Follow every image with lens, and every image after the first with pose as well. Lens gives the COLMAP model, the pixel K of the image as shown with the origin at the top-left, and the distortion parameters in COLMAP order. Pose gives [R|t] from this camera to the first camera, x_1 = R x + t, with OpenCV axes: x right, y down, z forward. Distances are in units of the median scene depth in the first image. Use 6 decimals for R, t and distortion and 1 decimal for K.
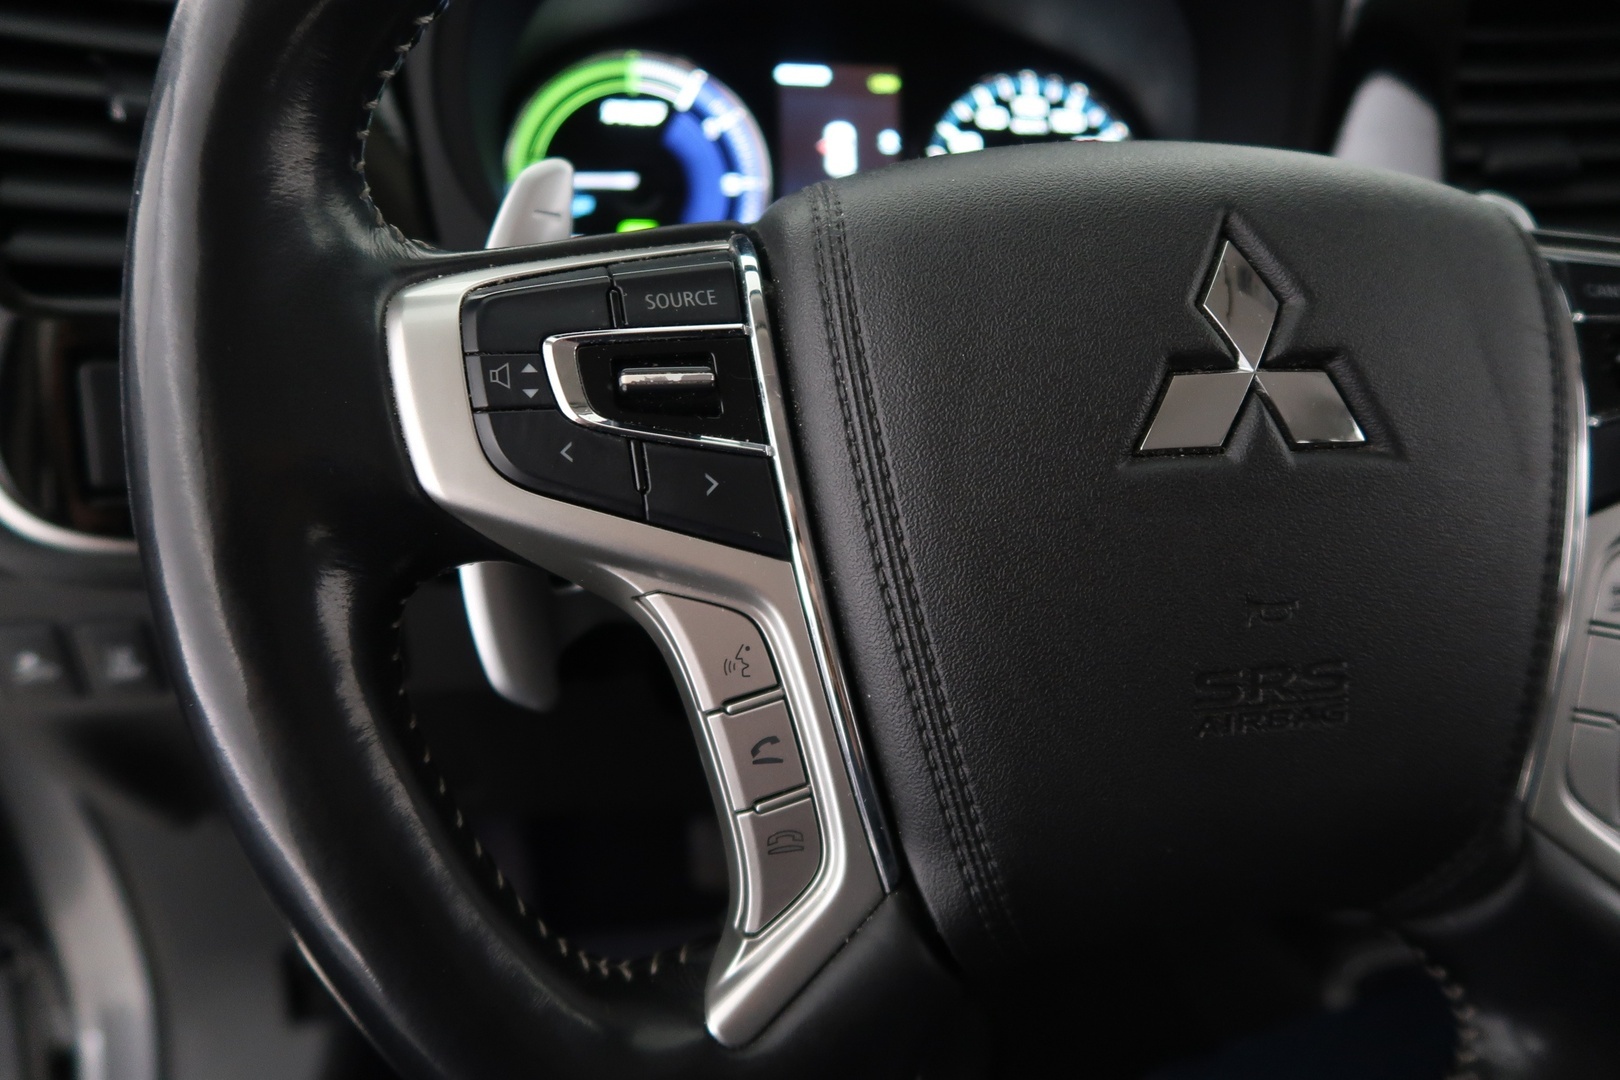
lens RADIAL K [[1120.2, 0, 810.0], [0, 1120.2, 540.0], [0, 0, 1]] dist [-0.026485, 0.001434]
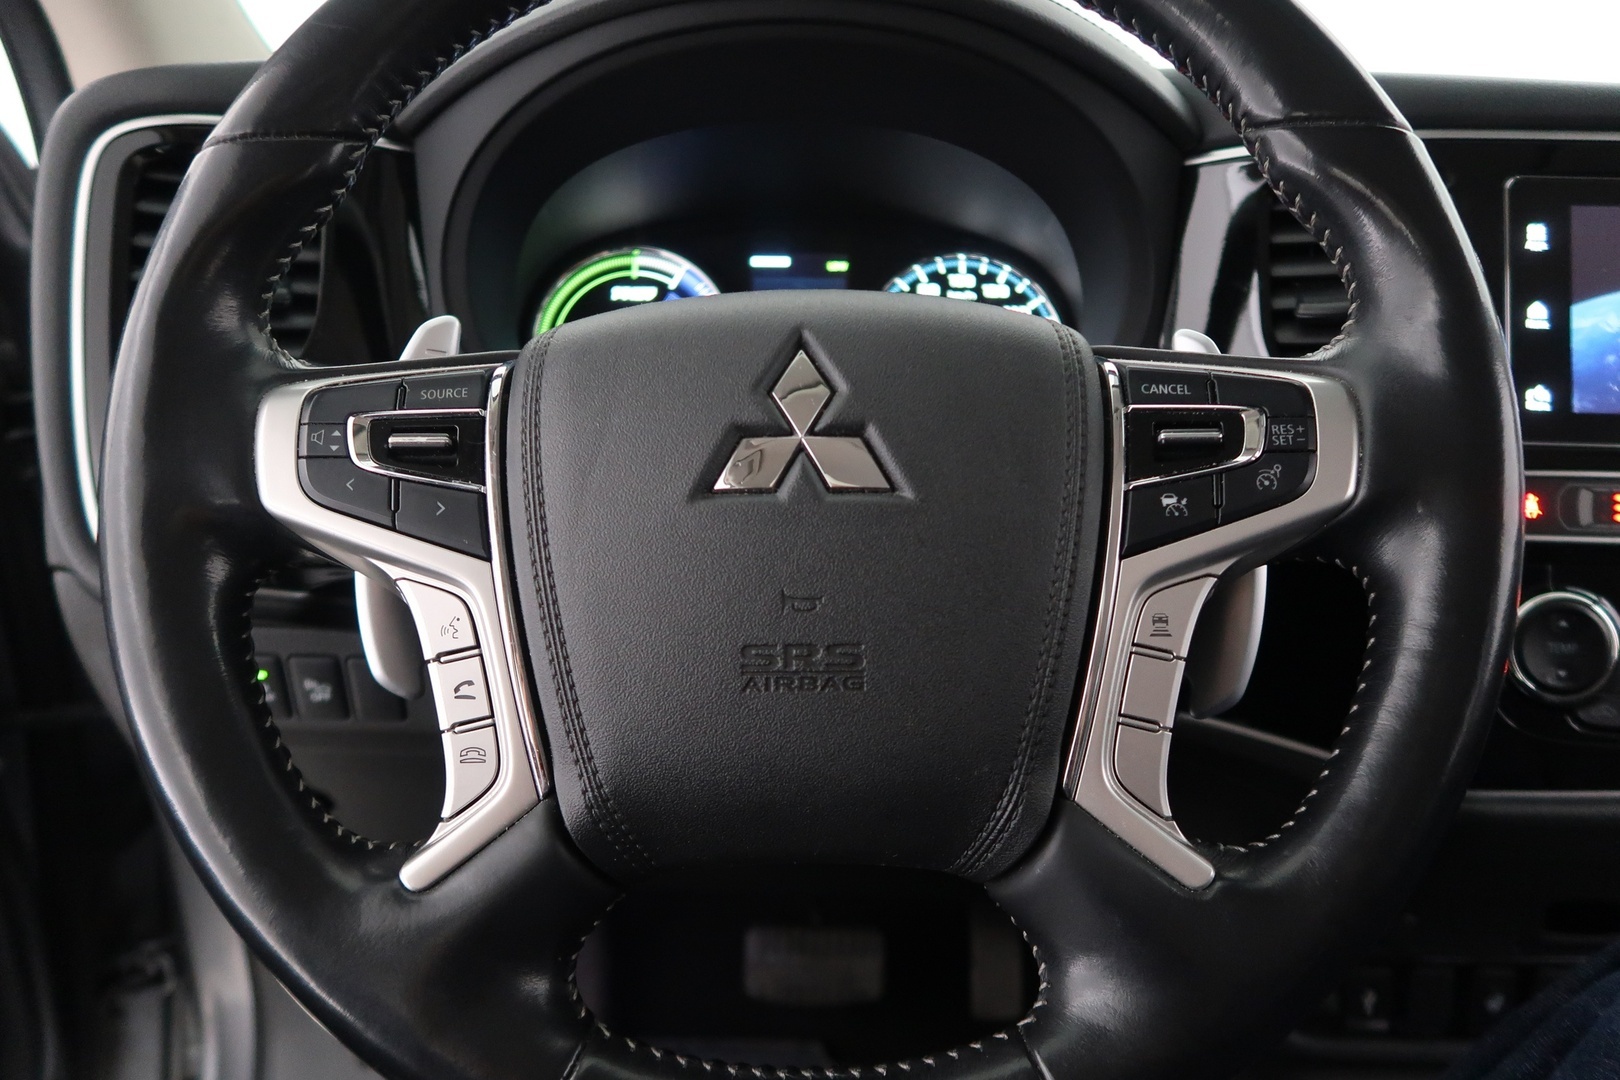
lens RADIAL K [[1120.2, 0, 810.0], [0, 1120.2, 540.0], [0, 0, 1]] dist [-0.026485, 0.001434]
pose [[0.979270, 0.017393, -0.201813, 0.697822], [-0.049842, 0.986365, -0.156843, 0.201867], [0.196334, 0.163650, 0.966784, -0.359349]]
